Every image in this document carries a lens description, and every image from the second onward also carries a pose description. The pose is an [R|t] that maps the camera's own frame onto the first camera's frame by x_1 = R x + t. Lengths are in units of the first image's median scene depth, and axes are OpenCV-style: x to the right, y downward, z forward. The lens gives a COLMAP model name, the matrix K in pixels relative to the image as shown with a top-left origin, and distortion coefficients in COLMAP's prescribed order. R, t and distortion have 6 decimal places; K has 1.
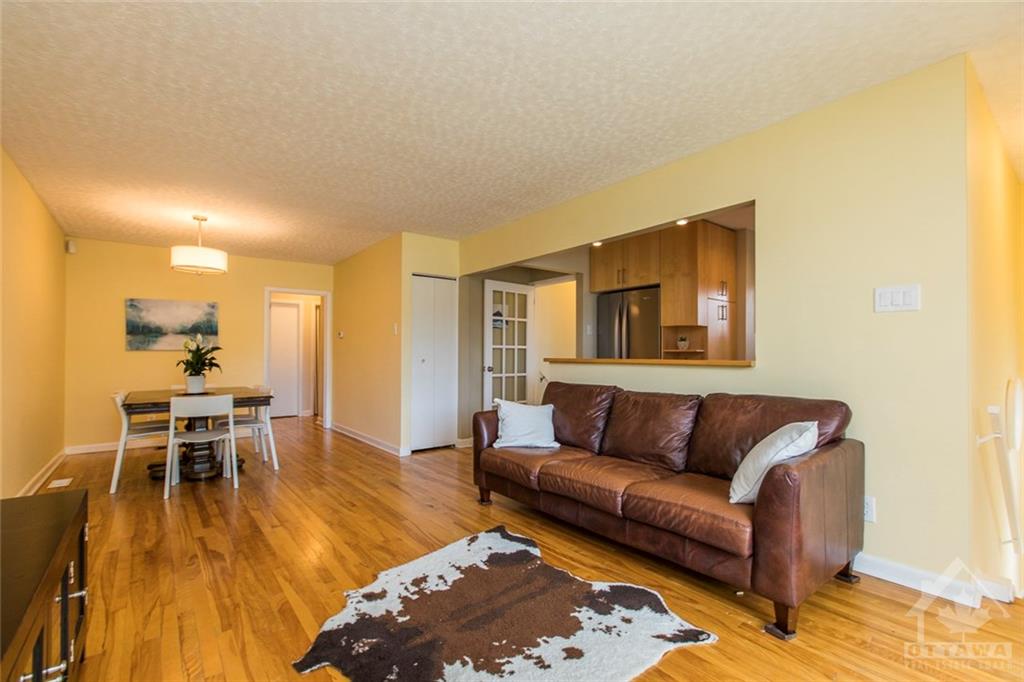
lens RADIAL K [[454.1, 0, 512.3], [0, 454.1, 352.0], [0, 0, 1]] dist [0.000164, 0.000088]
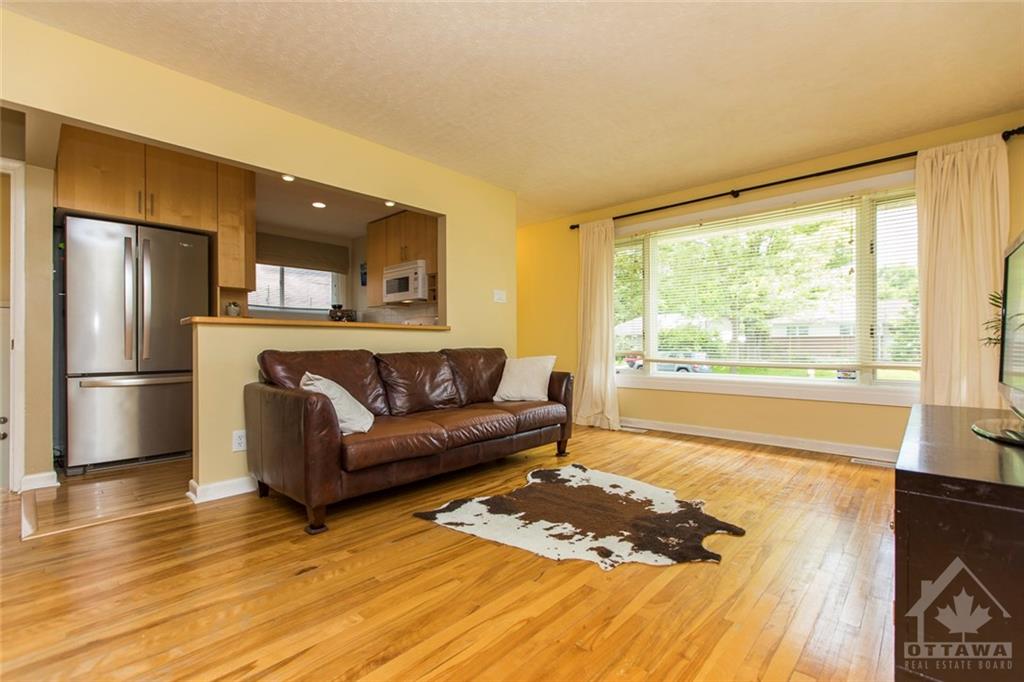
lens RADIAL K [[452.3, 0, 512.0], [0, 452.3, 341.0], [0, 0, 1]] dist [-0.000840, 0.000068]
pose [[-0.156105, 0.006431, 0.987719, -1.043722], [-0.004326, 0.999965, -0.007195, 0.086510], [-0.987731, -0.005396, -0.156072, 1.148917]]
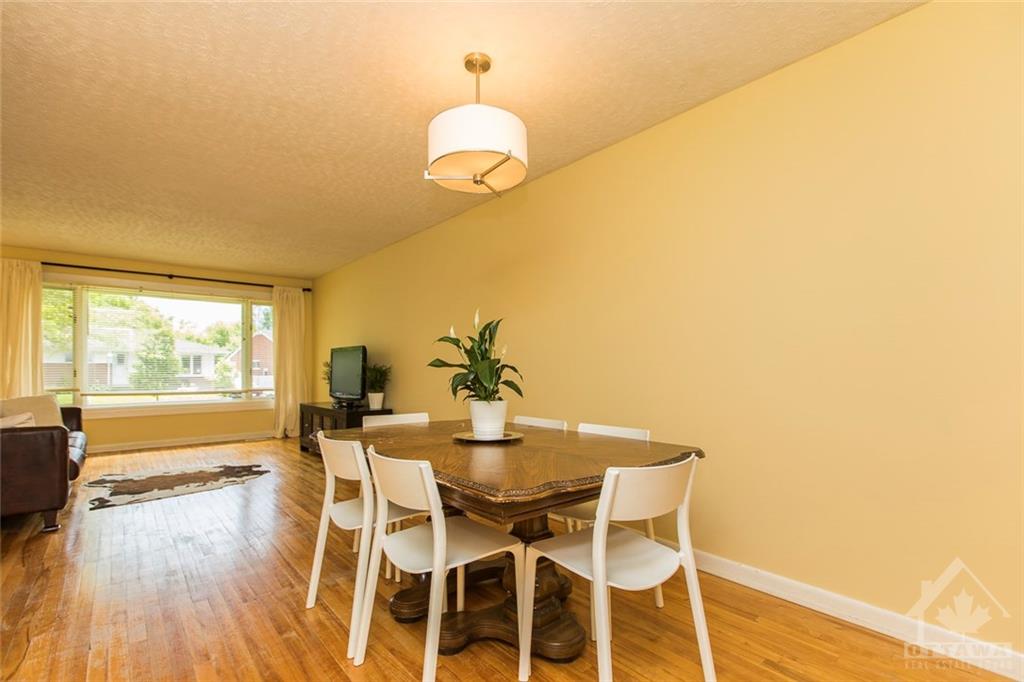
lens RADIAL K [[462.9, 0, 512.4], [0, 462.9, 355.2], [0, 0, 1]] dist [-0.002832, -0.000132]
pose [[-0.999415, -0.000939, -0.034186, -1.303028], [0.000277, 0.999367, -0.035567, 0.043112], [0.034197, -0.035555, -0.998782, 2.681784]]
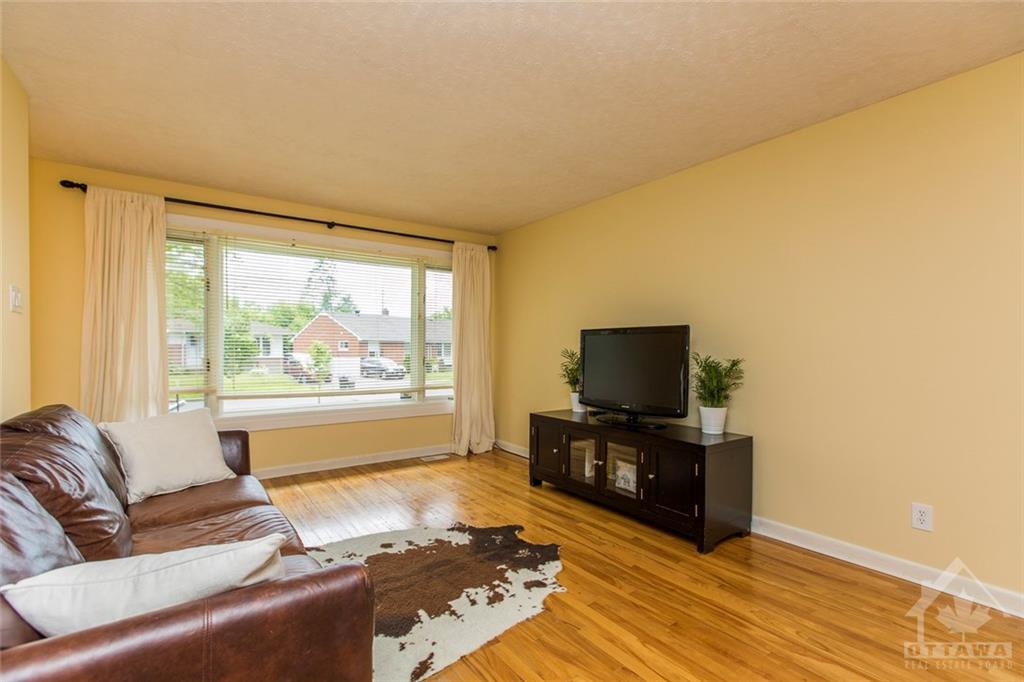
lens RADIAL K [[462.9, 0, 512.4], [0, 462.9, 355.2], [0, 0, 1]] dist [-0.002832, -0.000132]
pose [[-0.998689, -0.002278, 0.051139, -0.261797], [-0.002023, 0.999985, 0.005033, -0.002212], [-0.051149, 0.004923, -0.998679, 1.780907]]
